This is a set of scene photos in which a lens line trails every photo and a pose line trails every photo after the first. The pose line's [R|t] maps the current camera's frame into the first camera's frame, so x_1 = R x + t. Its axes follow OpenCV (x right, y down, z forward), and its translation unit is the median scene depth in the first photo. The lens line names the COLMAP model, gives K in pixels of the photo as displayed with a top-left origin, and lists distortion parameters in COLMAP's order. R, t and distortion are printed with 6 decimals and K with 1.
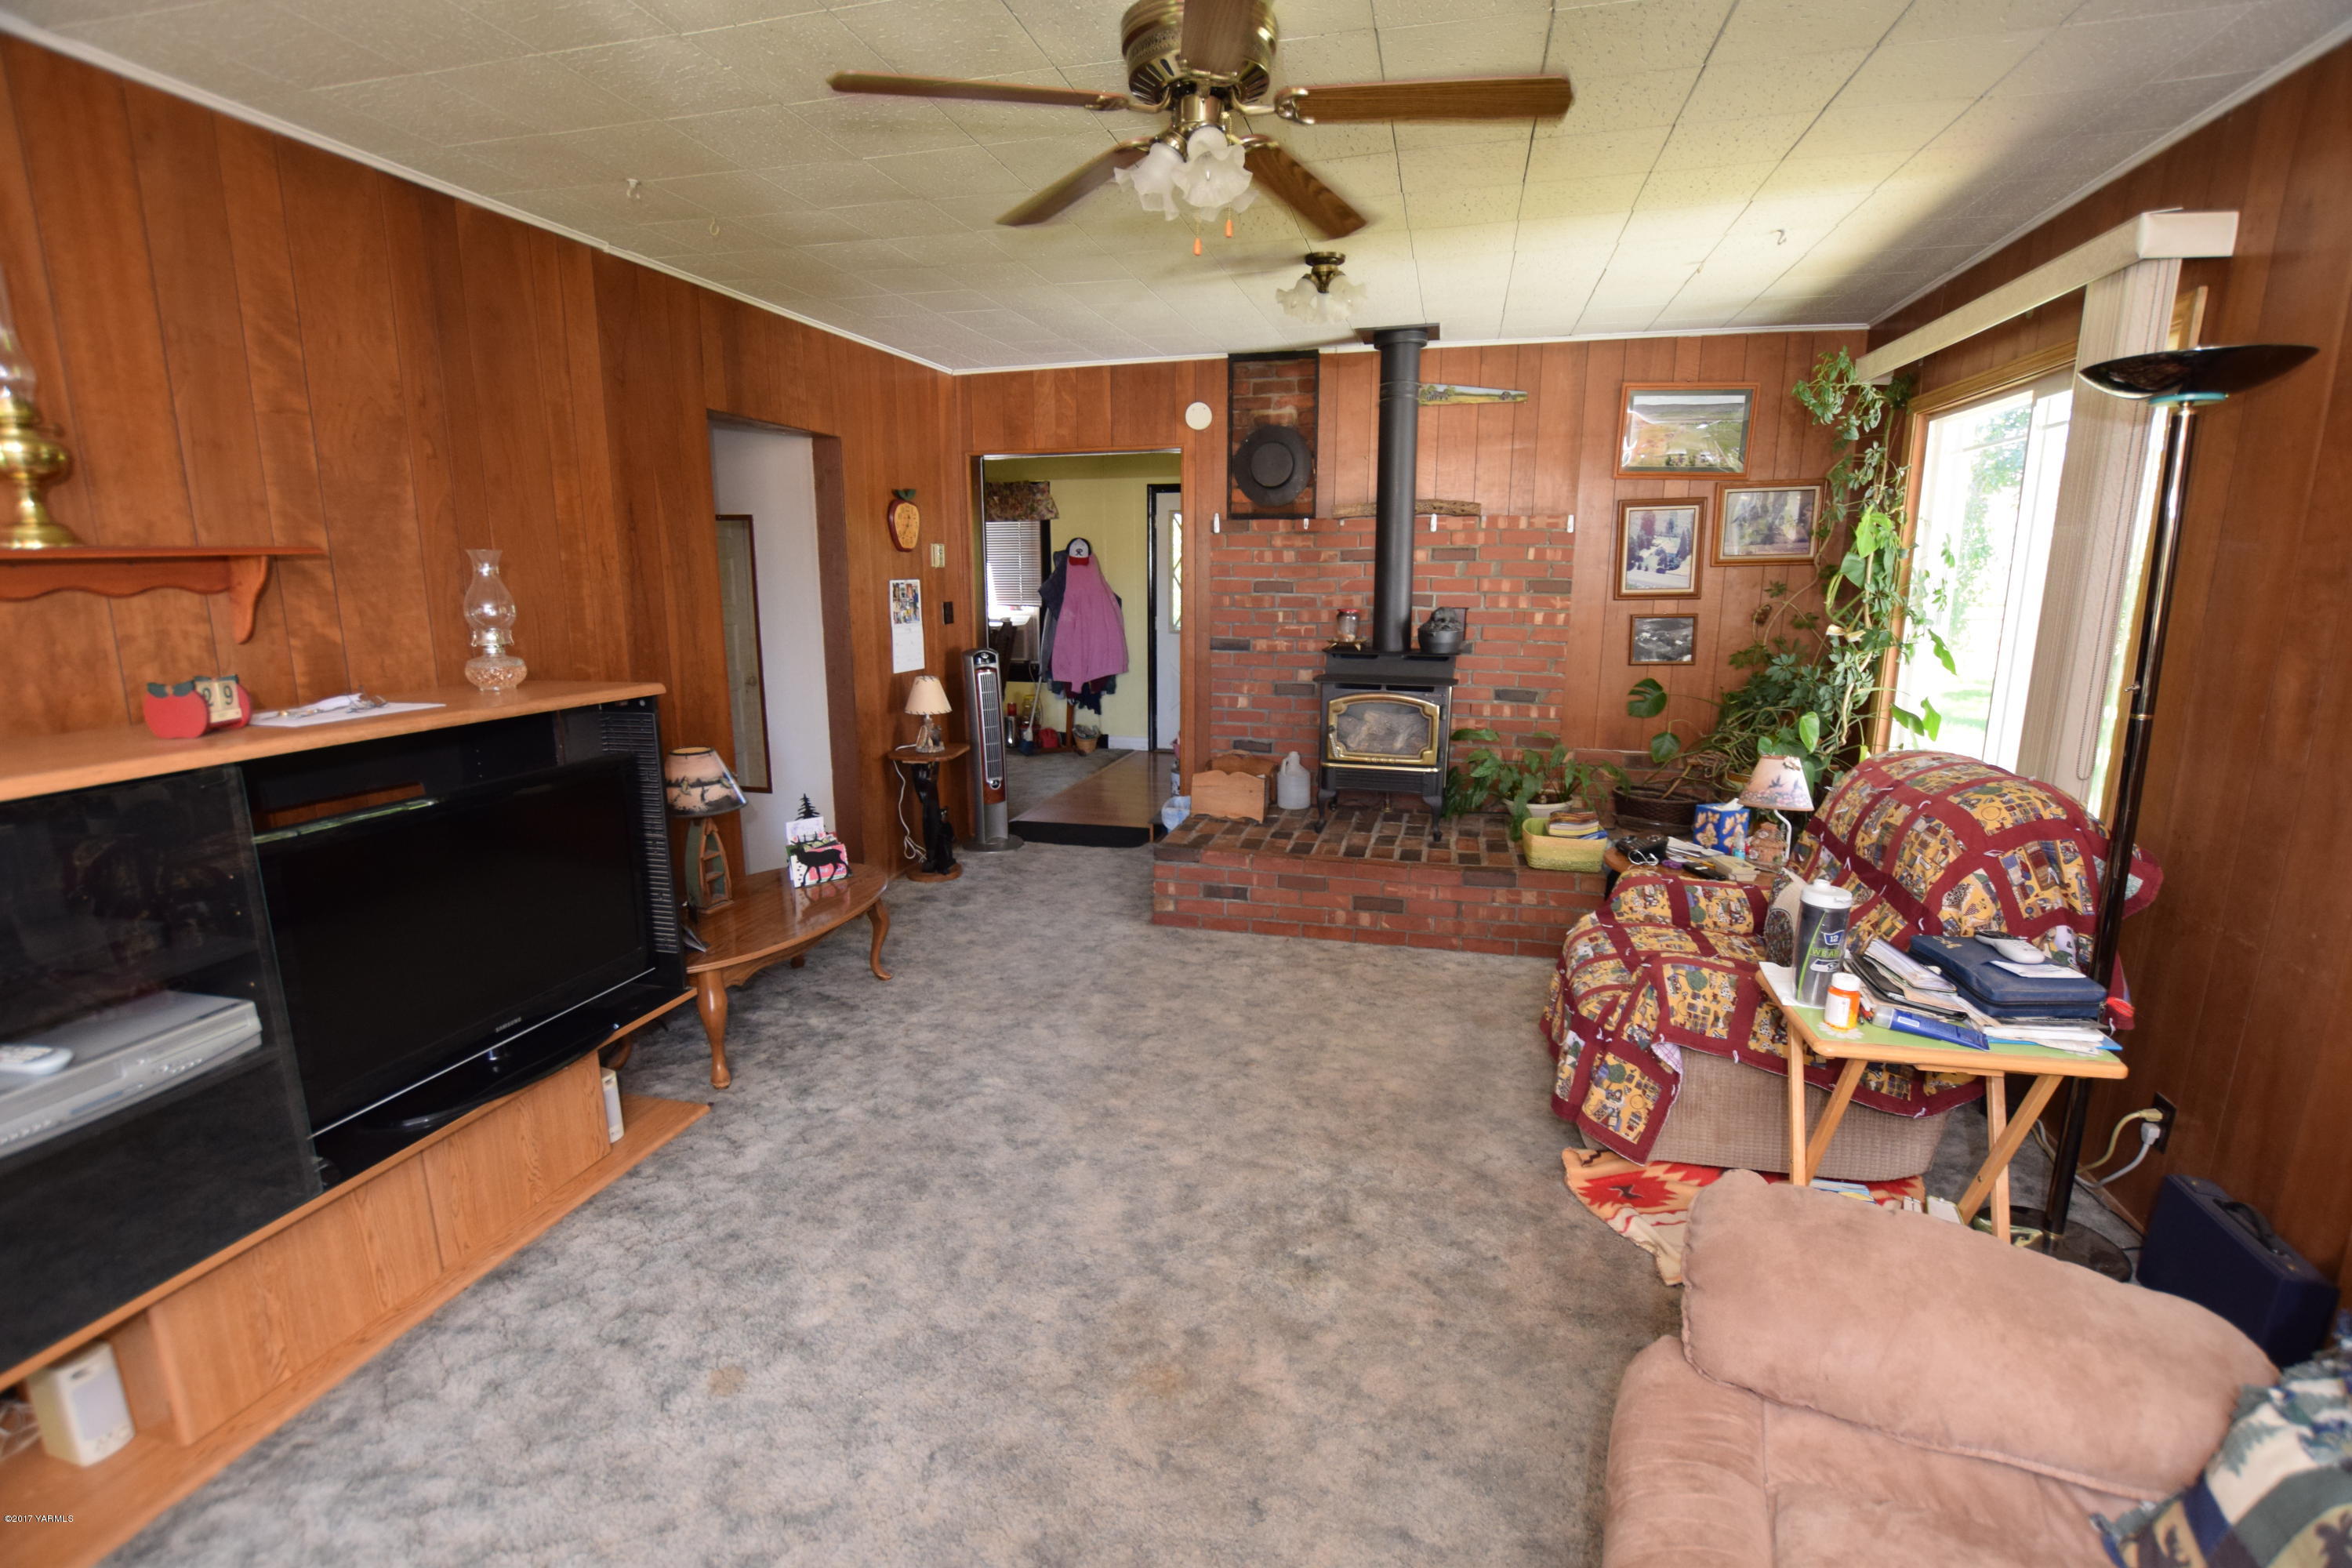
lens RADIAL K [[1036.9, 0, 1177.2], [0, 1036.9, 780.9], [0, 0, 1]] dist [-0.033742, 0.005643]
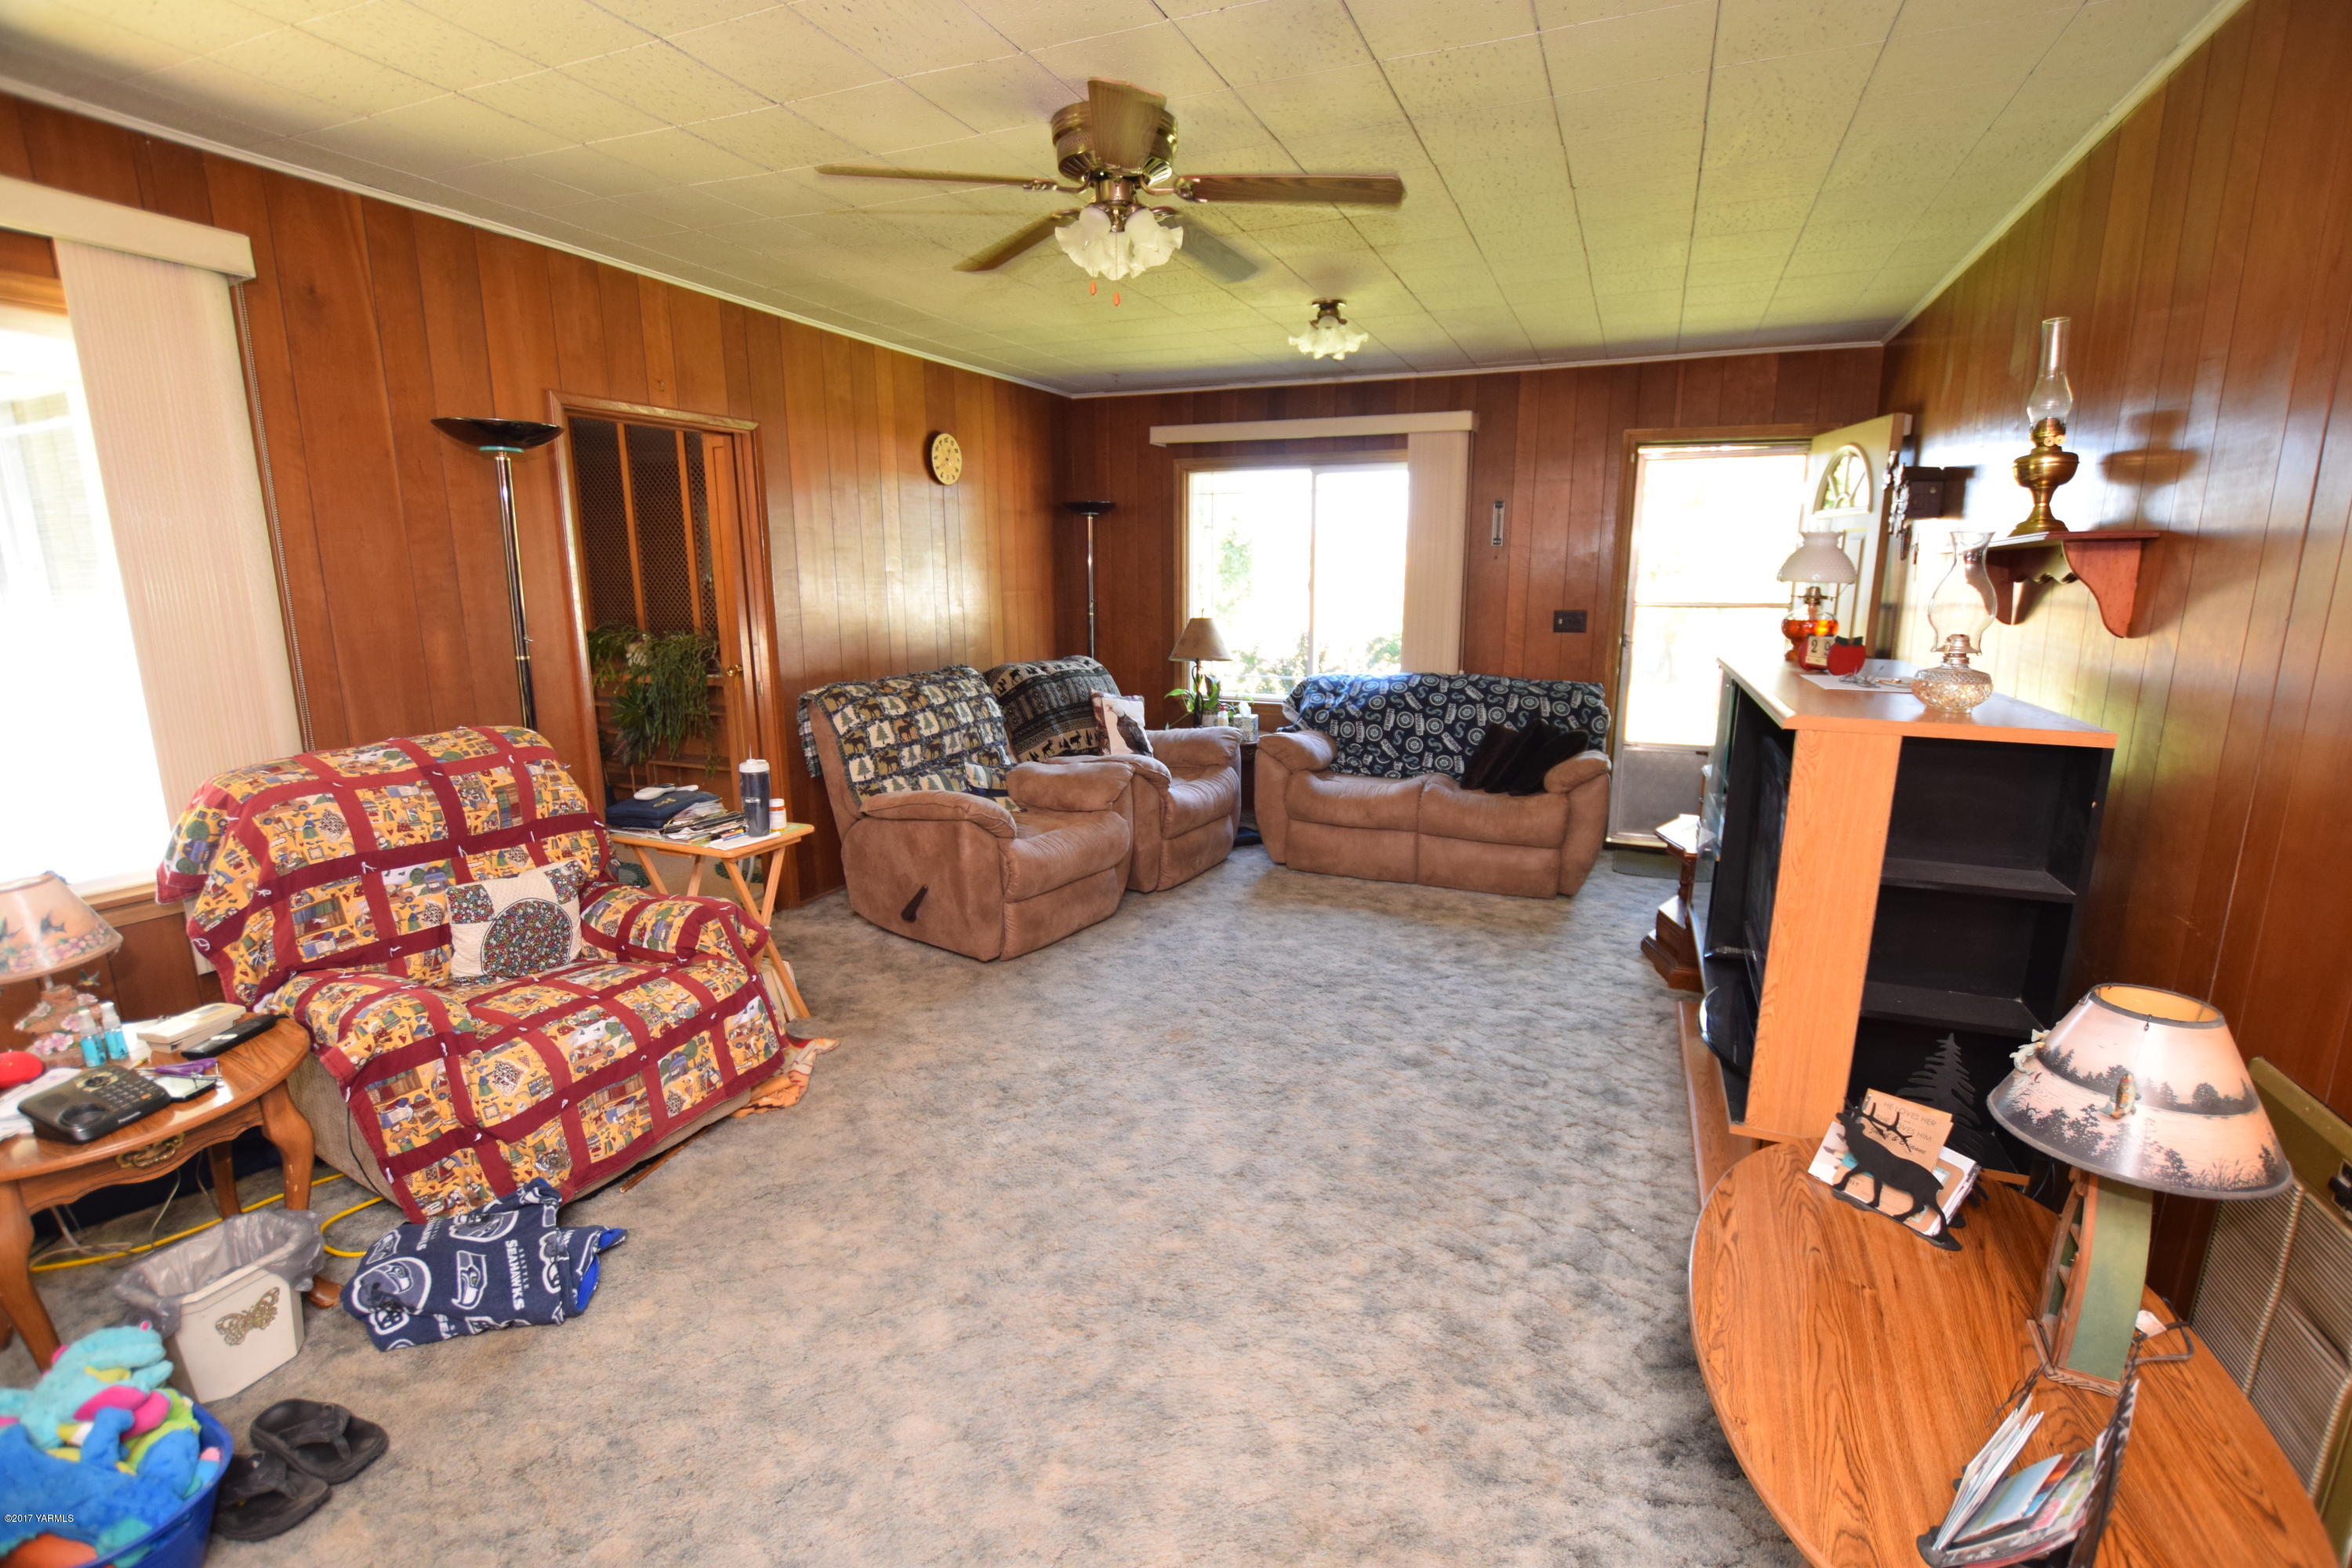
lens RADIAL K [[1036.9, 0, 1174.3], [0, 1036.9, 786.2], [0, 0, 1]] dist [-0.033742, 0.005643]
pose [[-0.987726, -0.029331, 0.153416, -0.176372], [0.034123, 0.917963, 0.395196, -0.321869], [-0.152422, 0.395581, -0.905695, 1.613350]]
